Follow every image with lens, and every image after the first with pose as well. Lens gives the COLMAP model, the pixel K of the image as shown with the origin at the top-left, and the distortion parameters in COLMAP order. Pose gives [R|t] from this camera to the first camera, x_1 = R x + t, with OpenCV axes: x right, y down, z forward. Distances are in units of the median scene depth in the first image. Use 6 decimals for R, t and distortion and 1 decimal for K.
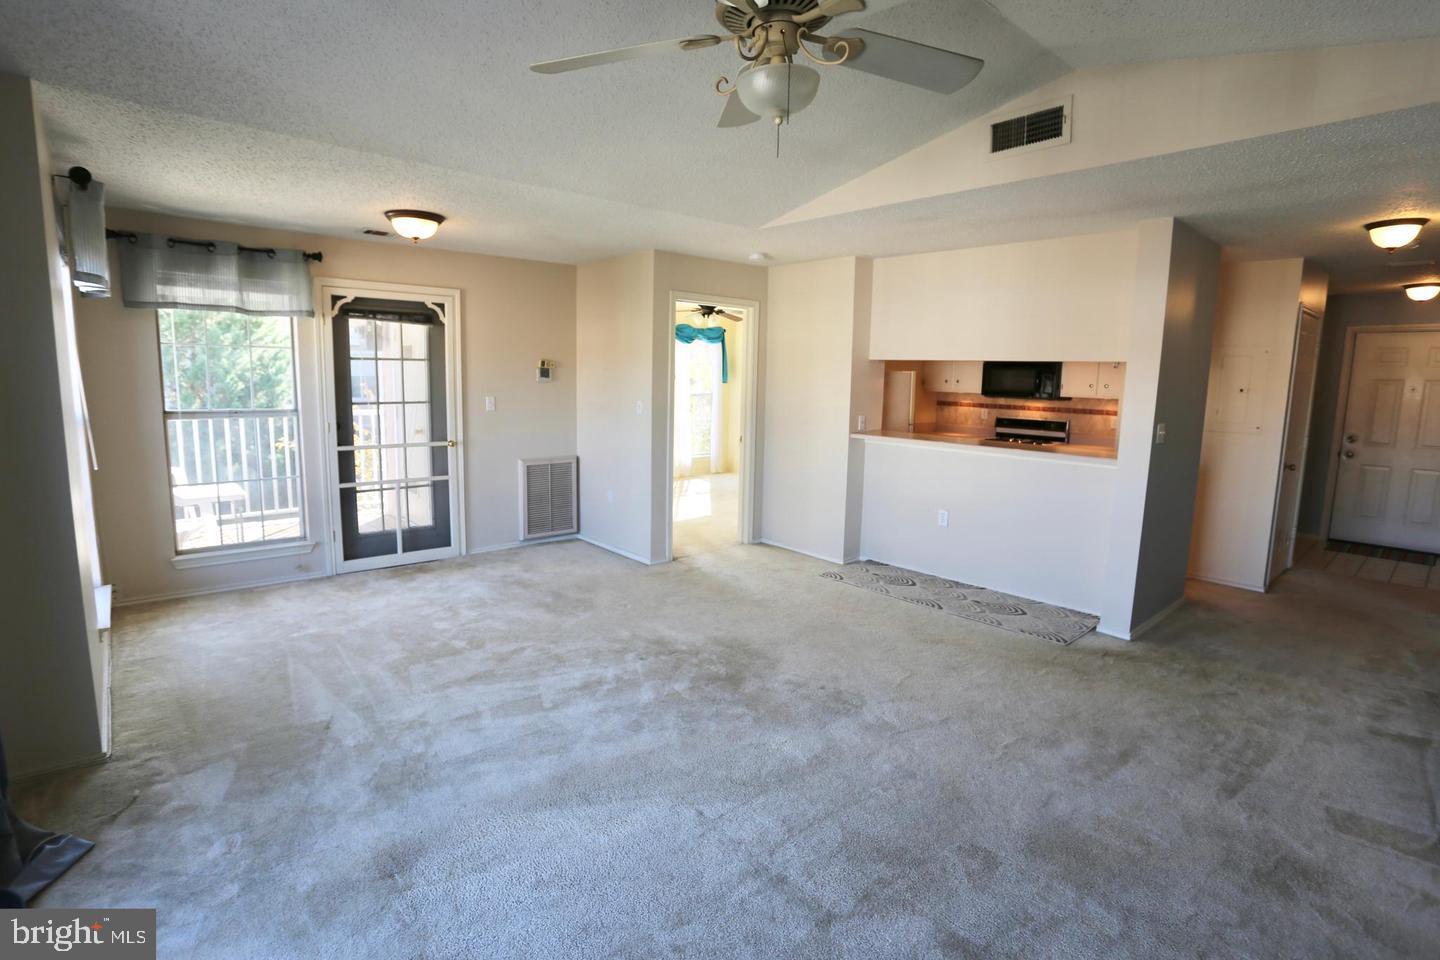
lens RADIAL K [[703.6, 0, 717.4], [0, 703.6, 471.6], [0, 0, 1]] dist [-0.069448, 0.029207]
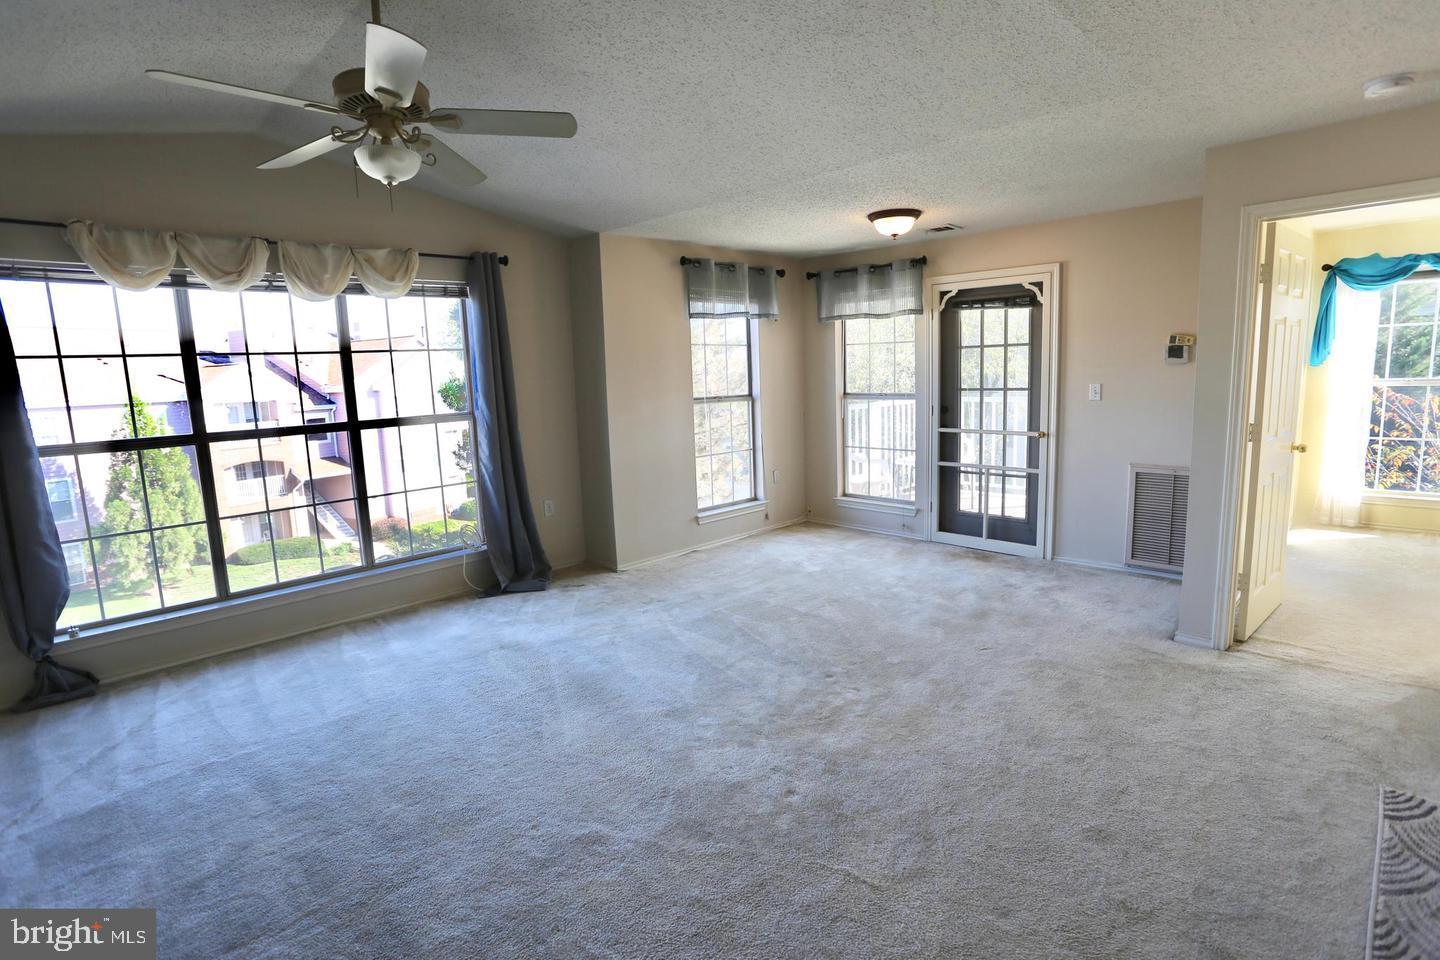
lens RADIAL K [[703.6, 0, 717.4], [0, 703.6, 471.6], [0, 0, 1]] dist [-0.069448, 0.029207]
pose [[0.056923, 0.121638, -0.990941, 0.540728], [-0.099617, 0.988289, 0.115590, -0.059680], [0.993396, 0.092135, 0.068374, 0.560370]]
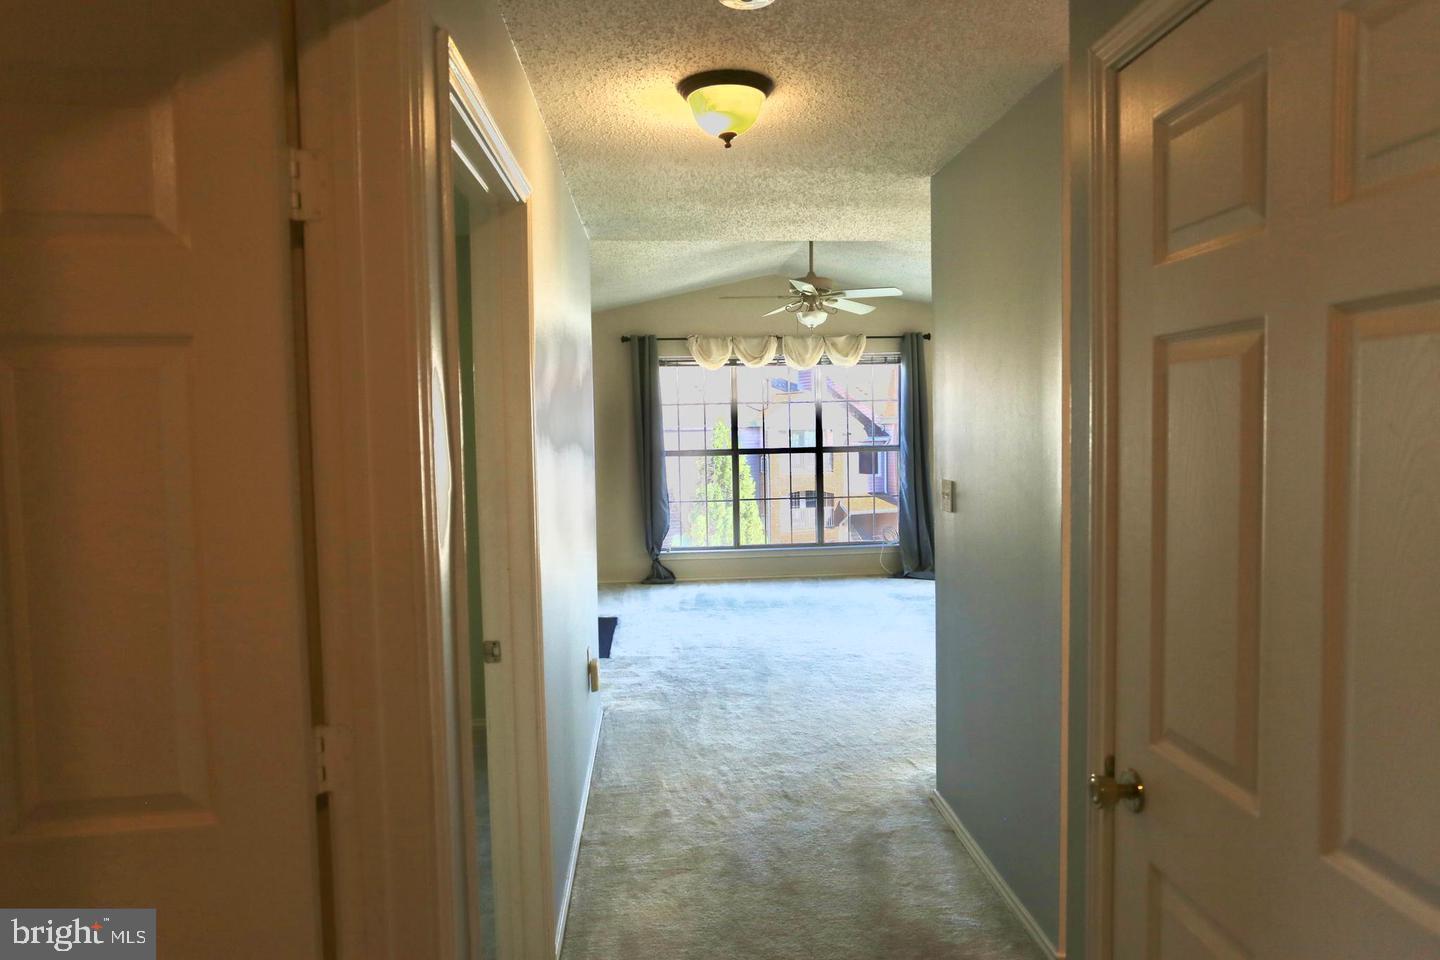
lens RADIAL K [[927.4, 0, 720.0], [0, 927.4, 480.0], [0, 0, 1]] dist [0.000074, -0.000001]
pose [[-0.604559, 0.045307, -0.795271, 1.159905], [-0.101668, 0.985827, 0.133450, -0.129177], [0.790046, 0.161532, -0.591384, 1.055439]]
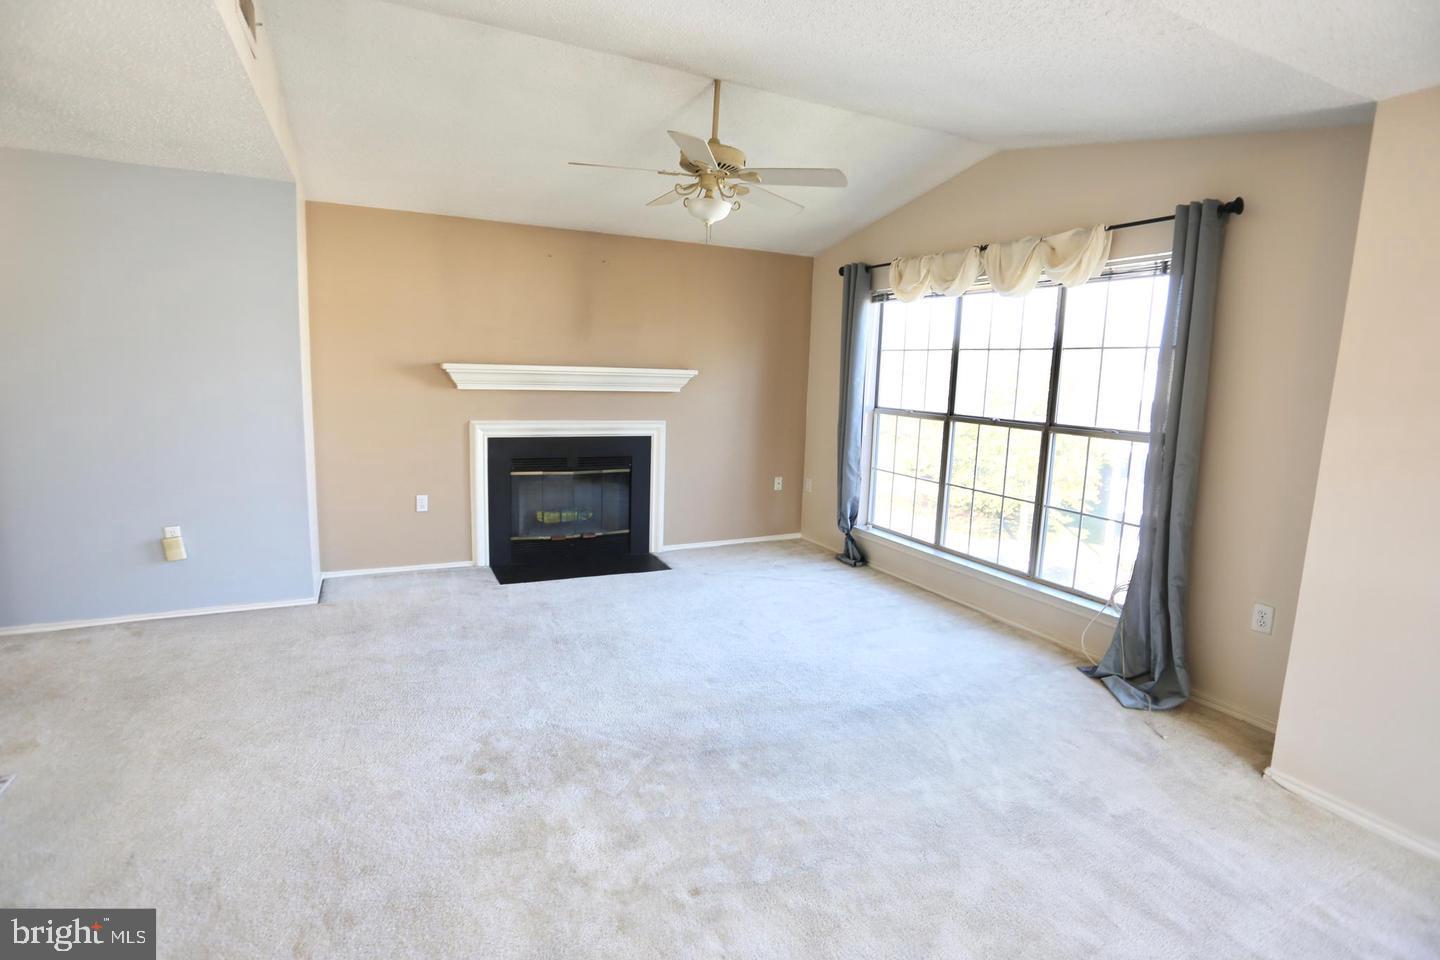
lens RADIAL K [[703.6, 0, 717.4], [0, 703.6, 471.6], [0, 0, 1]] dist [-0.069448, 0.029207]
pose [[-0.963243, -0.089236, 0.253377, -0.163239], [-0.016579, 0.961163, 0.275481, -0.135145], [-0.268120, 0.261155, -0.927313, 1.015436]]
